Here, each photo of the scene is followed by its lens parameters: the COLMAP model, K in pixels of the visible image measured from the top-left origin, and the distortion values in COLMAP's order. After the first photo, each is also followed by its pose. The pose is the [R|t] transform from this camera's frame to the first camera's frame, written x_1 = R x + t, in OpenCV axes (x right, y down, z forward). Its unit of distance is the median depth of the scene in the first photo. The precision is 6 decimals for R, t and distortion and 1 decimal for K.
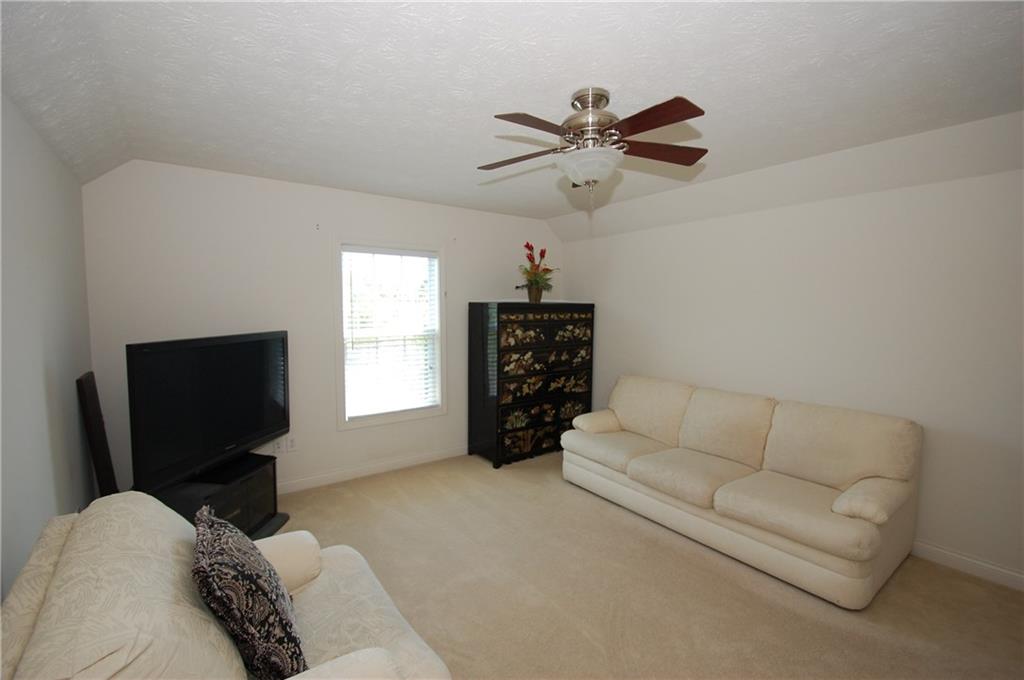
lens RADIAL K [[455.9, 0, 510.6], [0, 455.9, 337.8], [0, 0, 1]] dist [-0.000197, -0.000143]
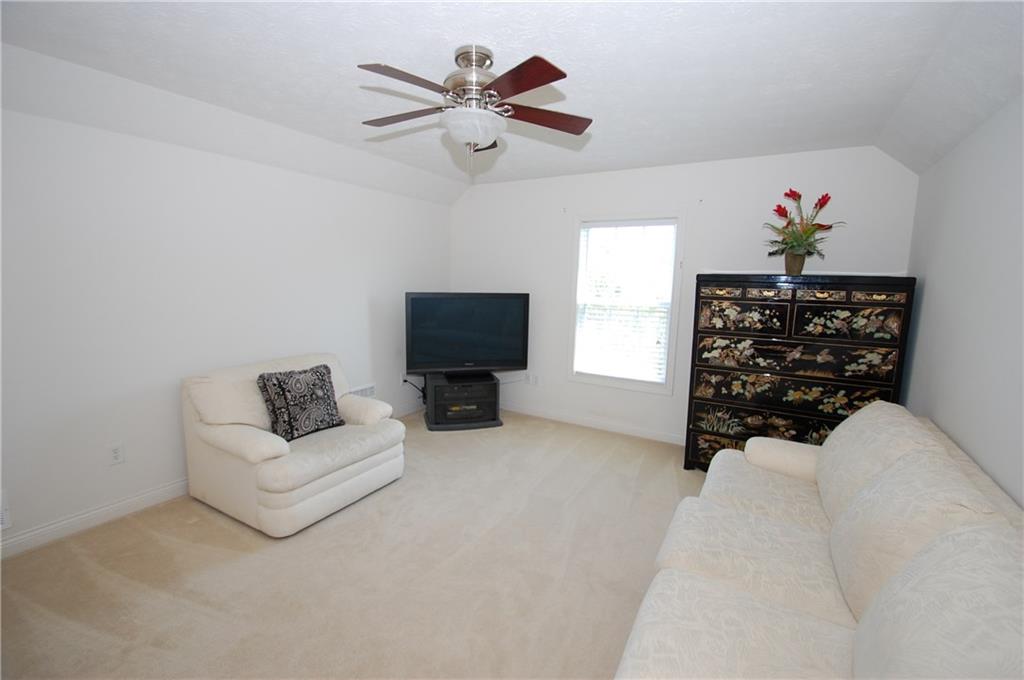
lens RADIAL K [[455.9, 0, 510.6], [0, 455.9, 337.8], [0, 0, 1]] dist [-0.000197, -0.000143]
pose [[0.382579, 0.125317, -0.915385, 0.580397], [-0.093984, 0.990898, 0.096374, -0.008002], [0.919130, 0.049161, 0.390874, 0.347637]]
